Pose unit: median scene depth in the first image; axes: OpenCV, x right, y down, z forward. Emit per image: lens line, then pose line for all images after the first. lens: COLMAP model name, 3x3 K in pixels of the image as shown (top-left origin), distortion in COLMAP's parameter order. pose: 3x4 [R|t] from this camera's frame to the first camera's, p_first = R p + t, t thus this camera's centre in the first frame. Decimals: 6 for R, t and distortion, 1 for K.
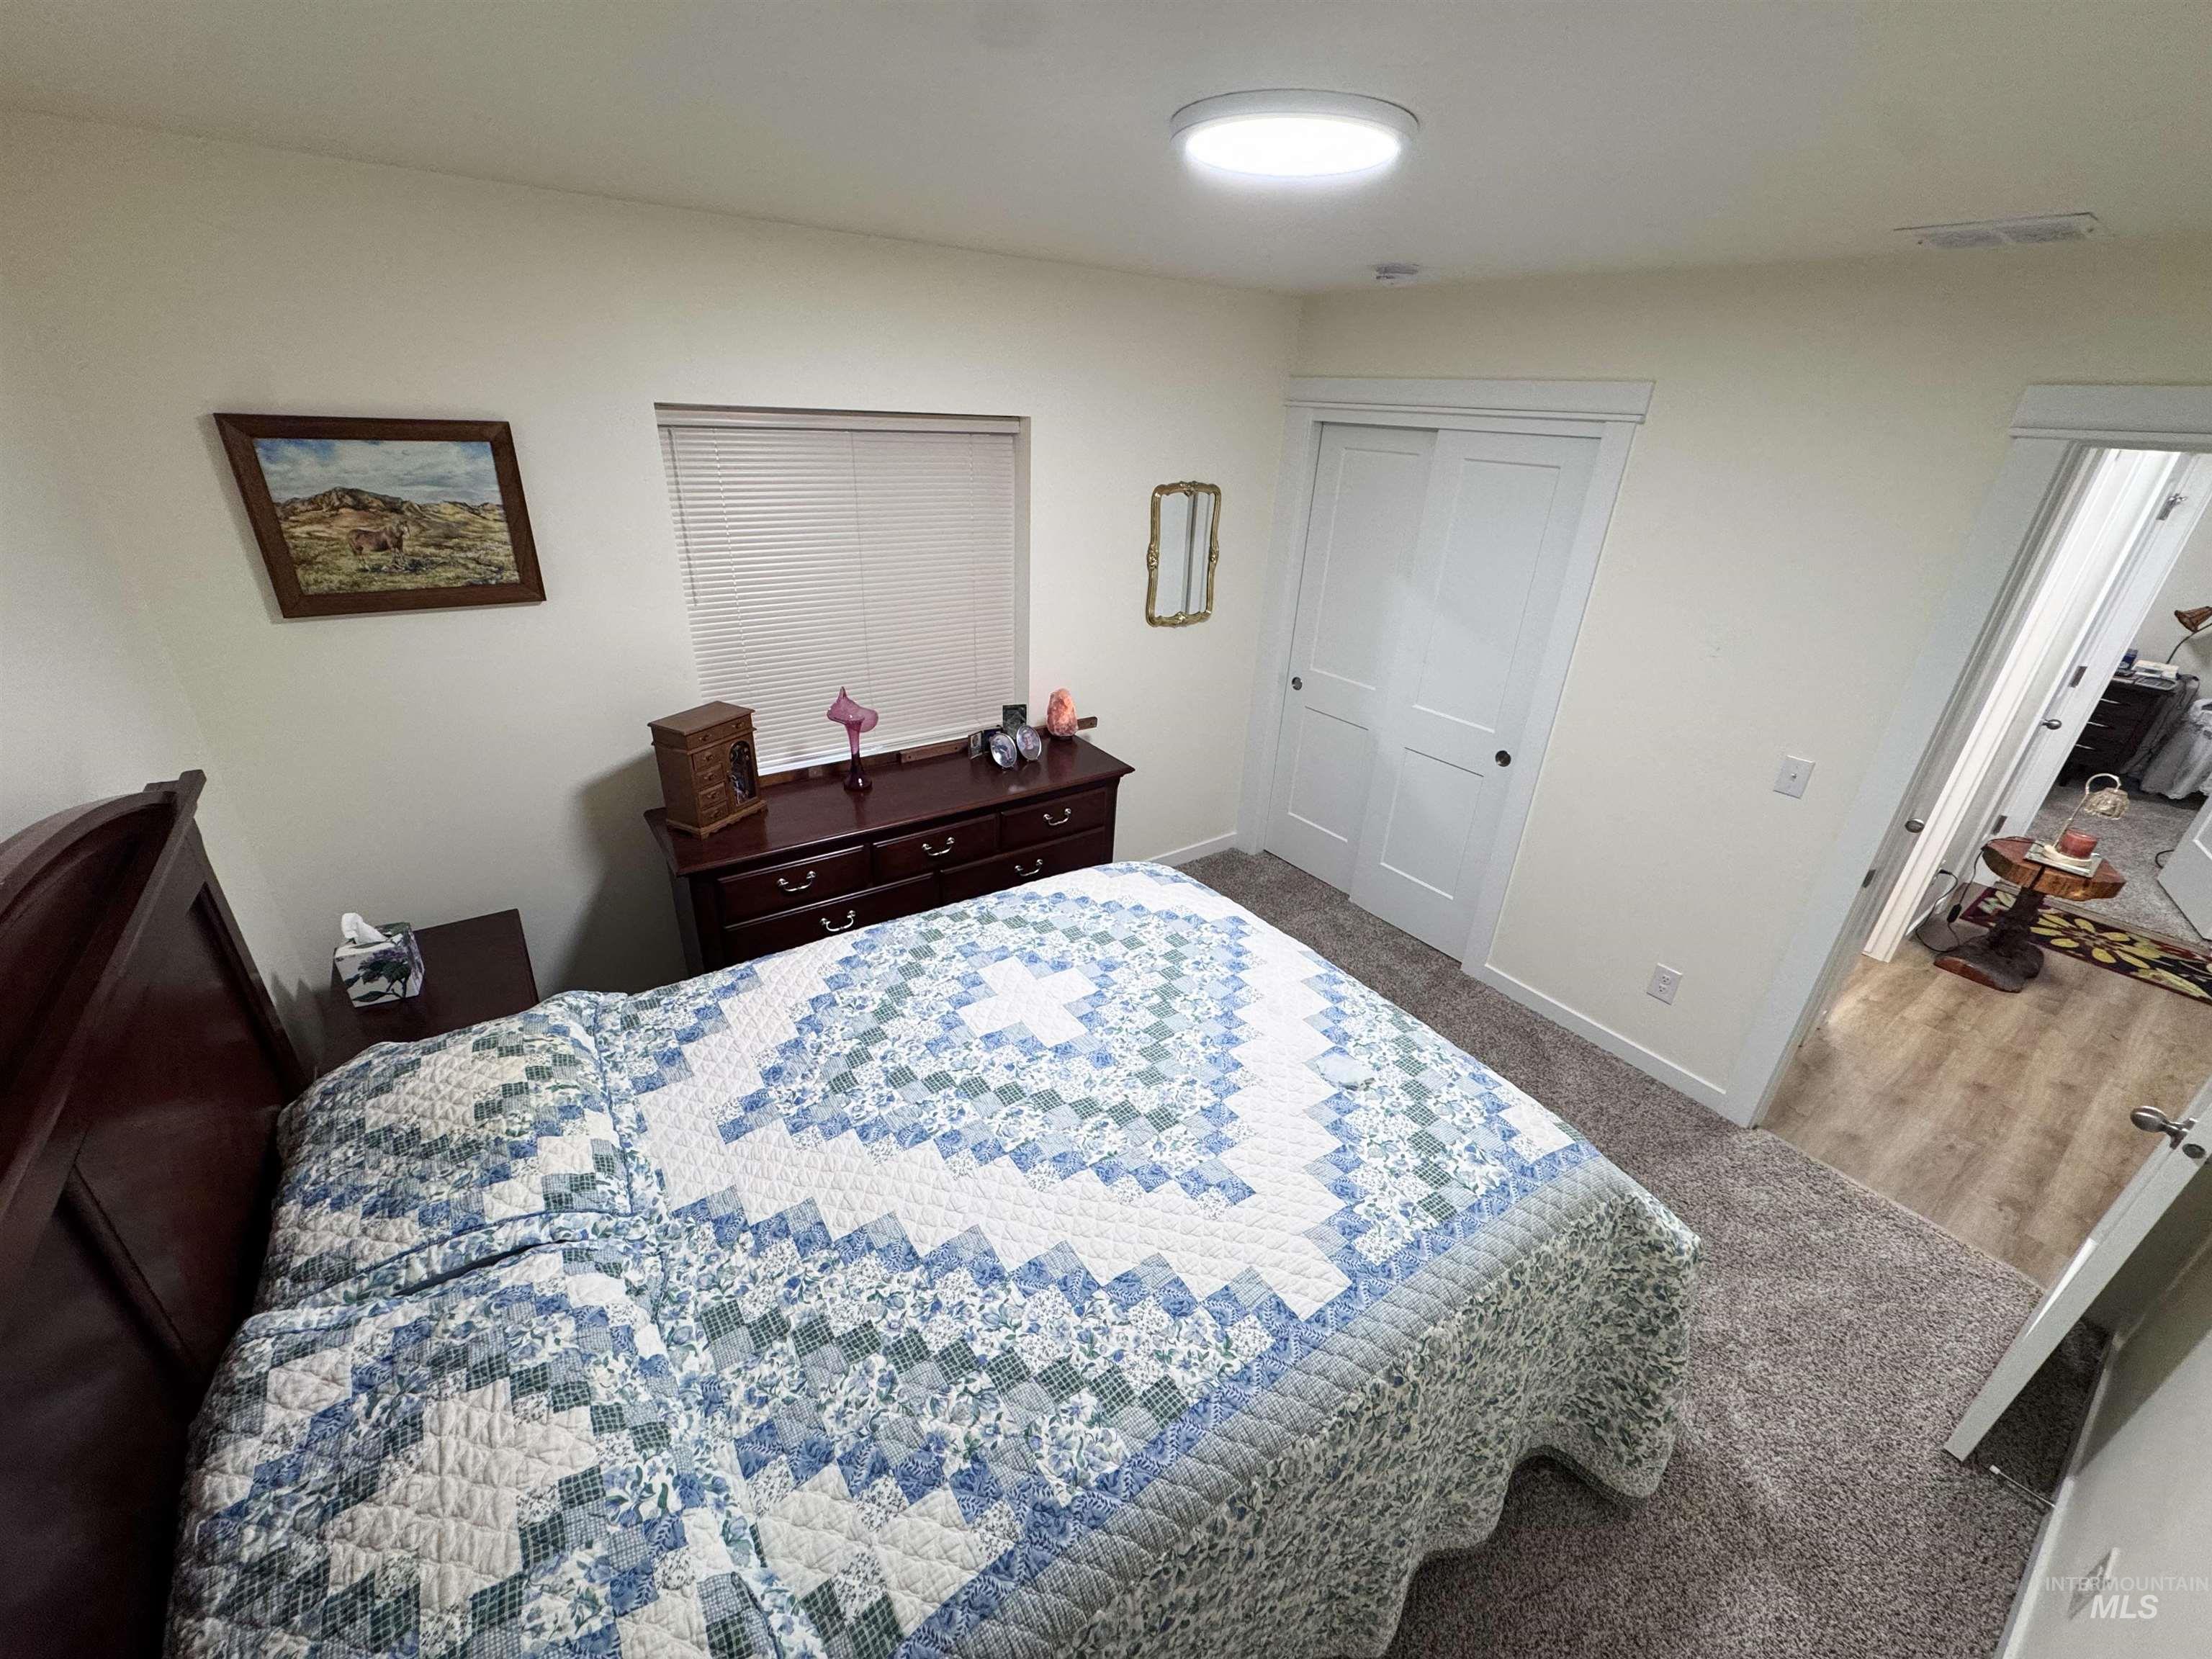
lens RADIAL K [[880.3, 0, 1107.9], [0, 880.3, 822.8], [0, 0, 1]] dist [-0.002964, 0.000391]
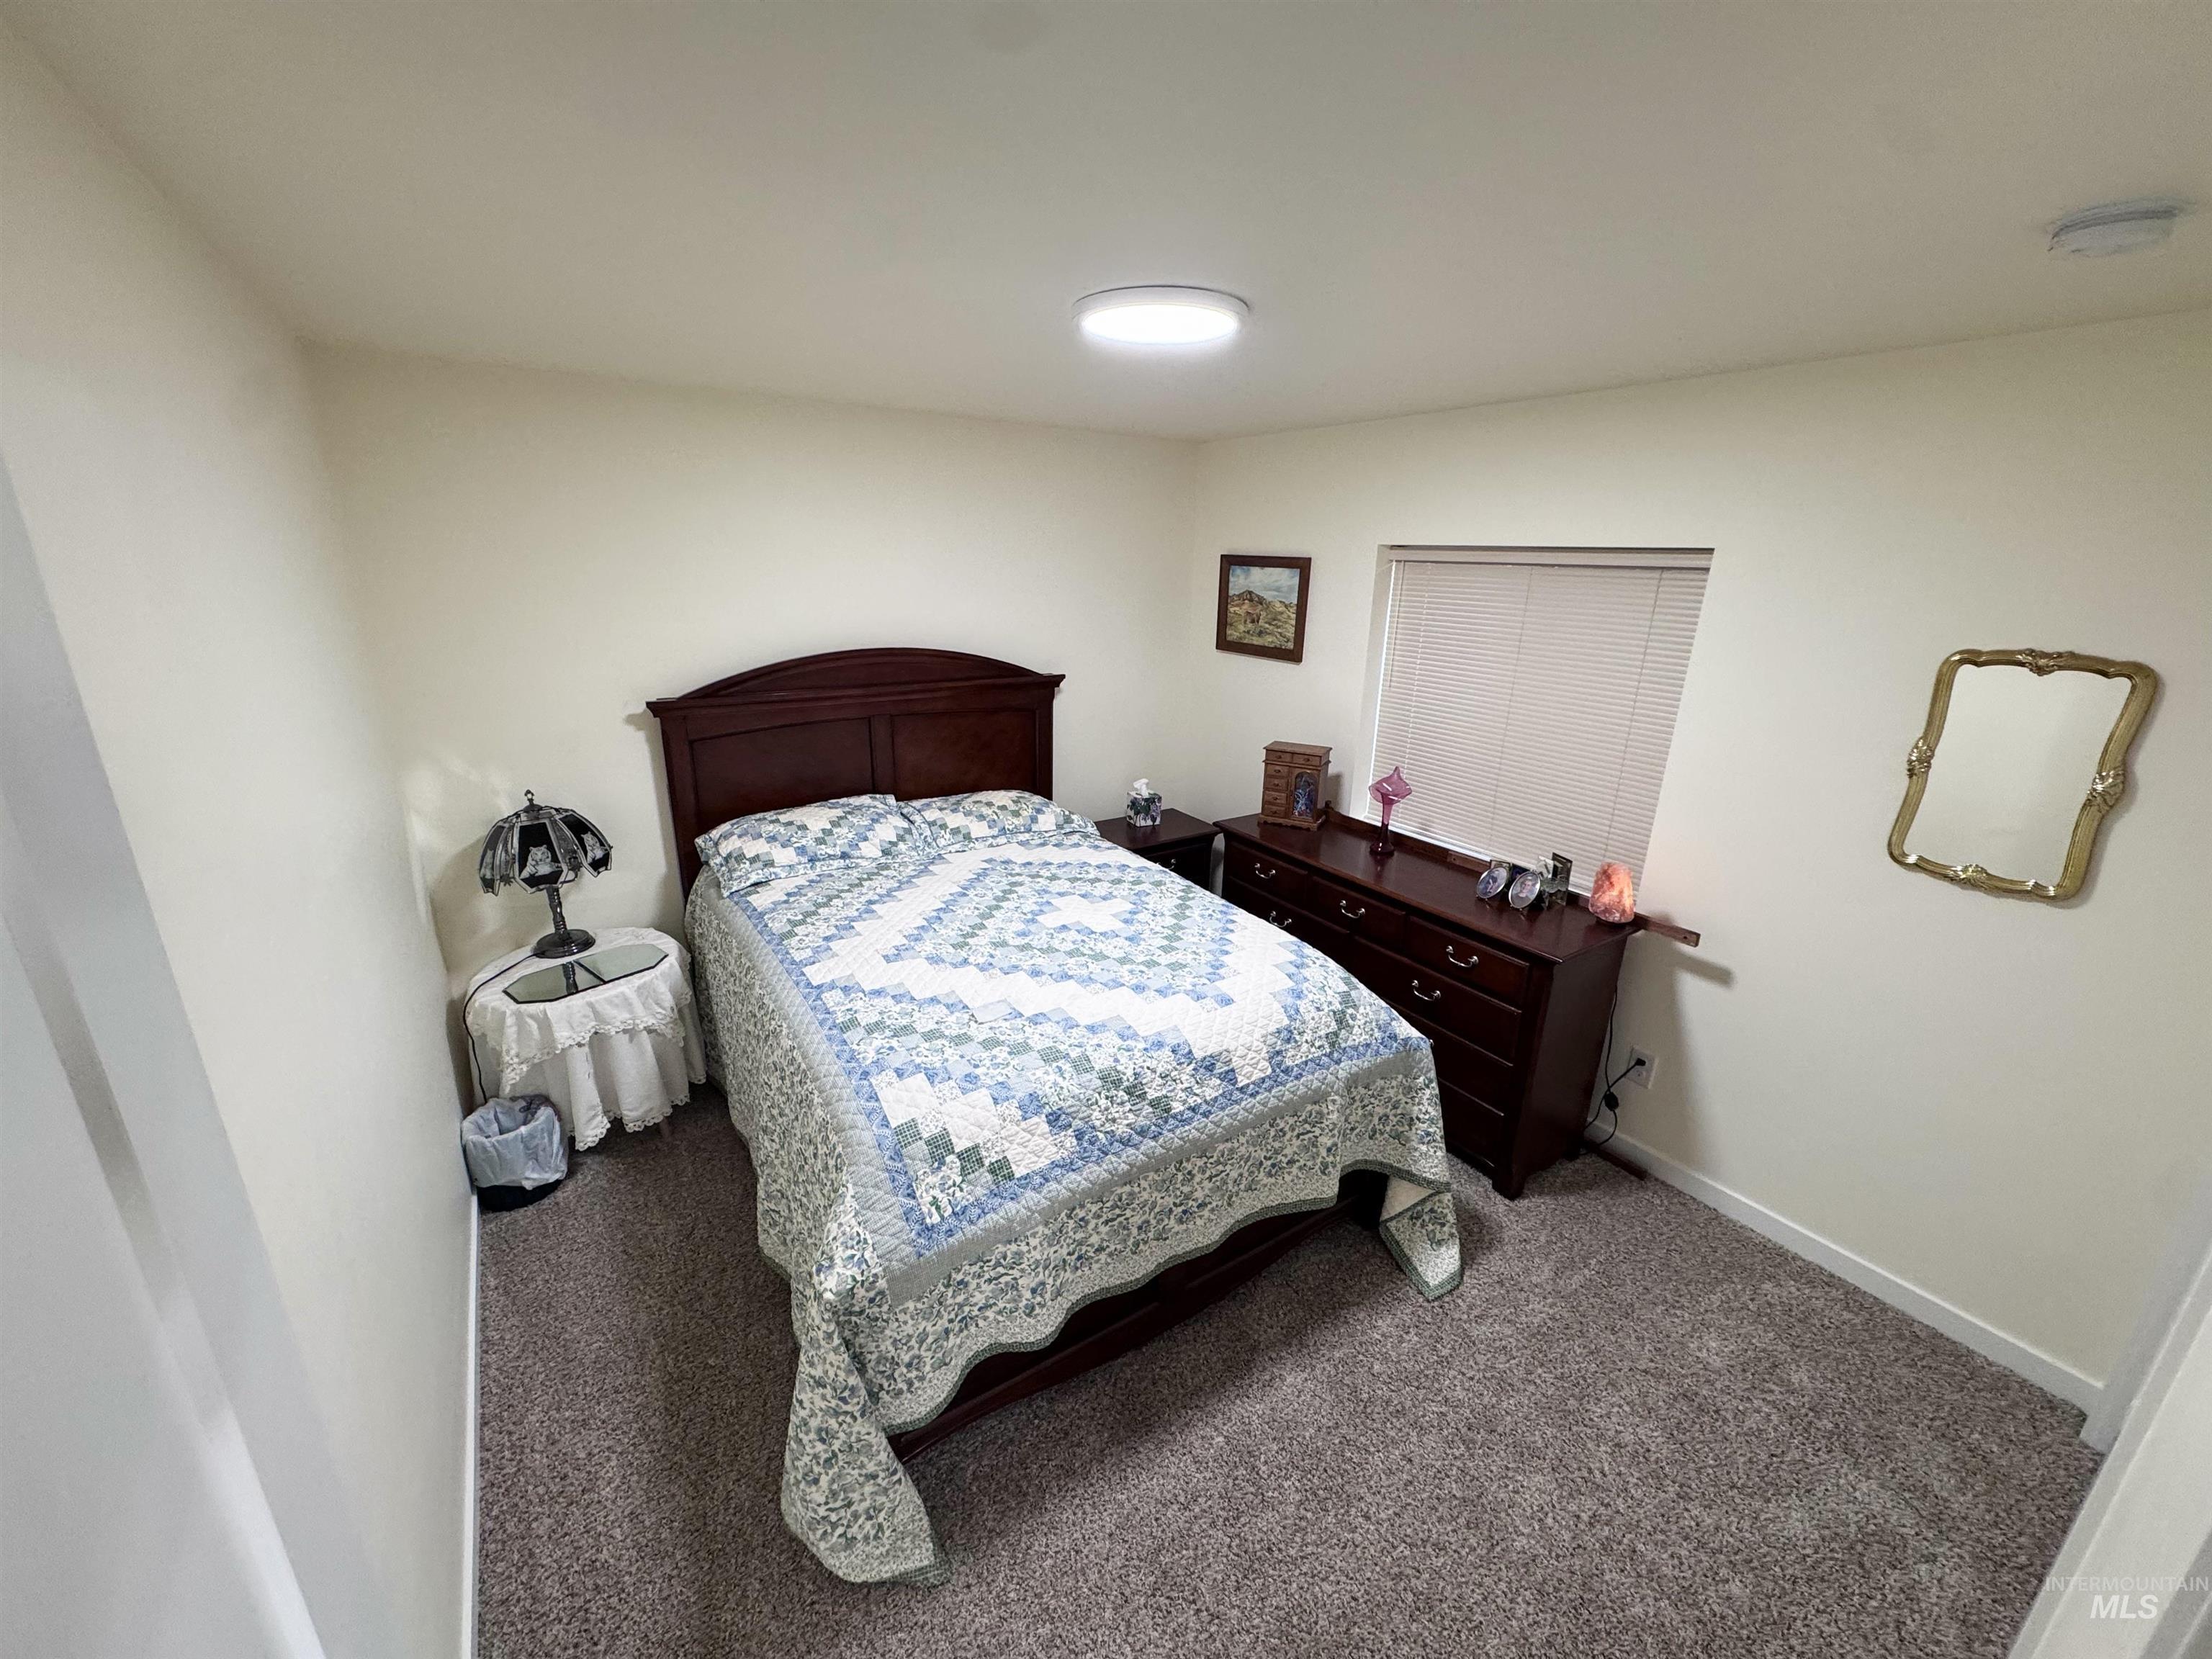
lens RADIAL K [[880.3, 0, 1114.1], [0, 880.3, 836.3], [0, 0, 1]] dist [-0.002964, 0.000391]
pose [[-0.030538, 0.264944, -0.963780, 1.260478], [-0.449207, 0.857730, 0.250024, -0.285576], [0.892906, 0.440572, 0.092821, 0.848521]]
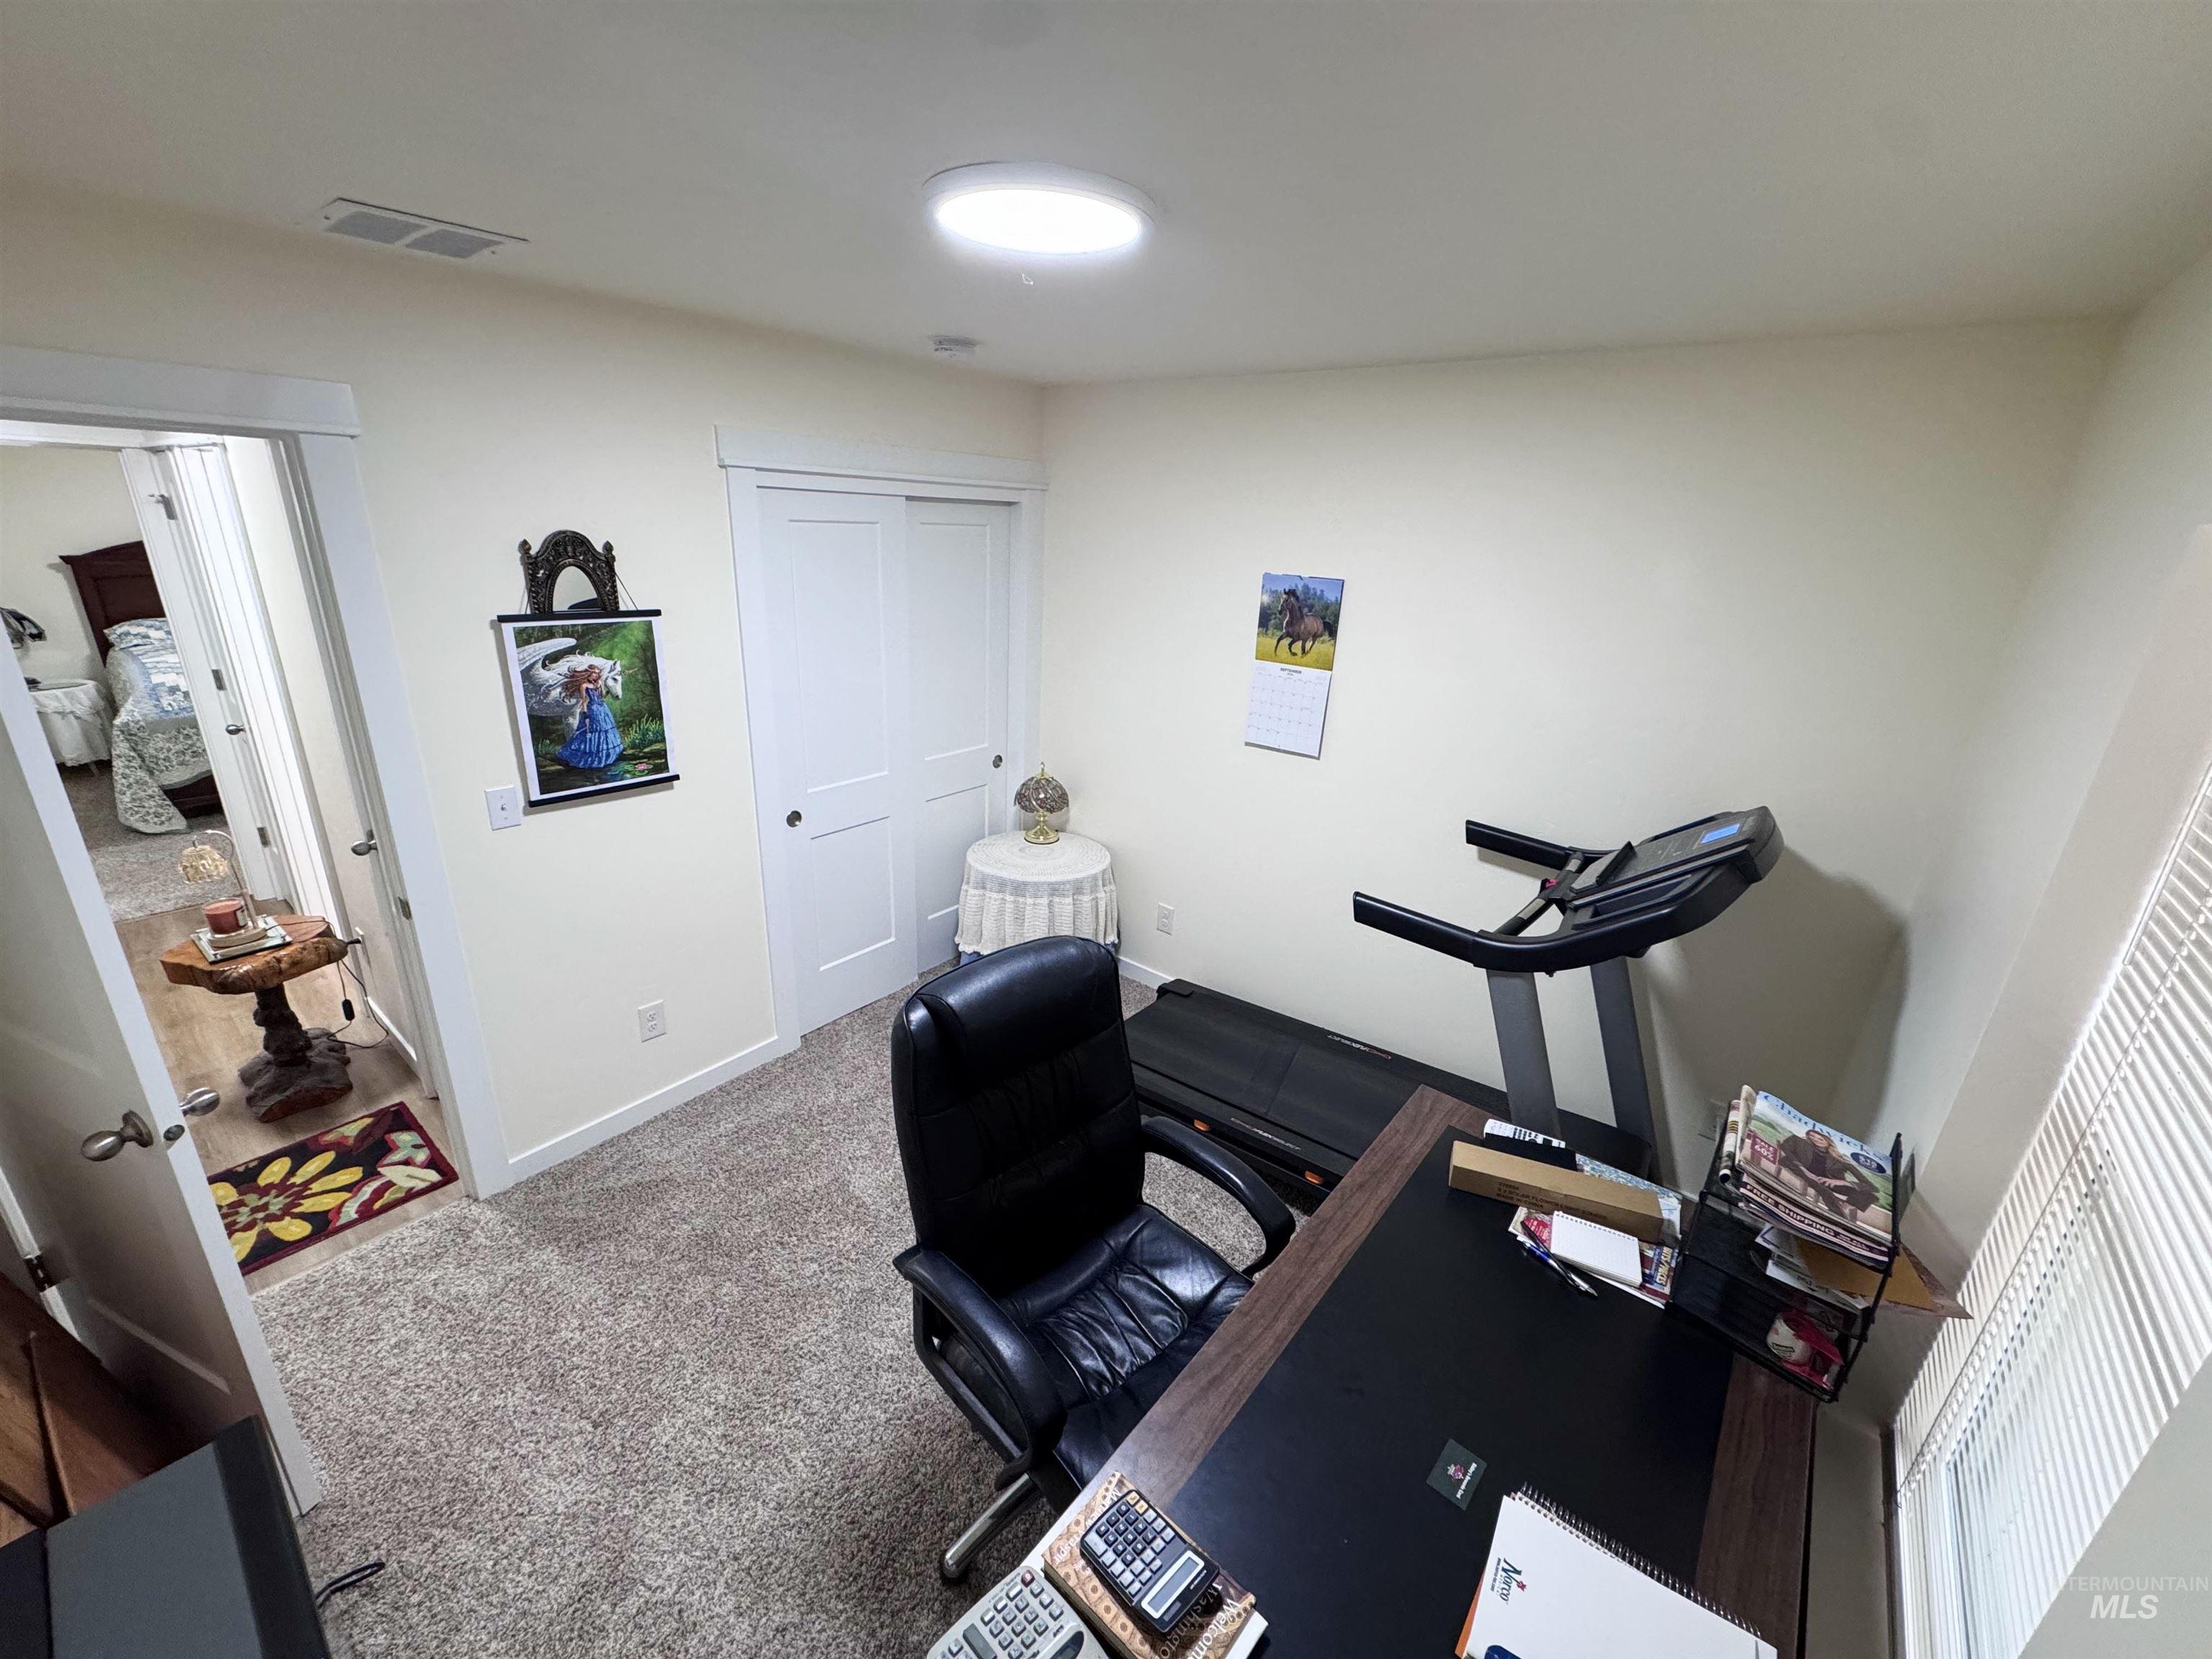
lens RADIAL K [[880.3, 0, 1108.8], [0, 880.3, 824.9], [0, 0, 1]] dist [-0.002964, 0.000391]
pose [[0.260951, 0.293317, -0.919712, 3.939383], [-0.444660, 0.882155, 0.155175, -1.049774], [0.856844, 0.368466, 0.360625, 2.651967]]
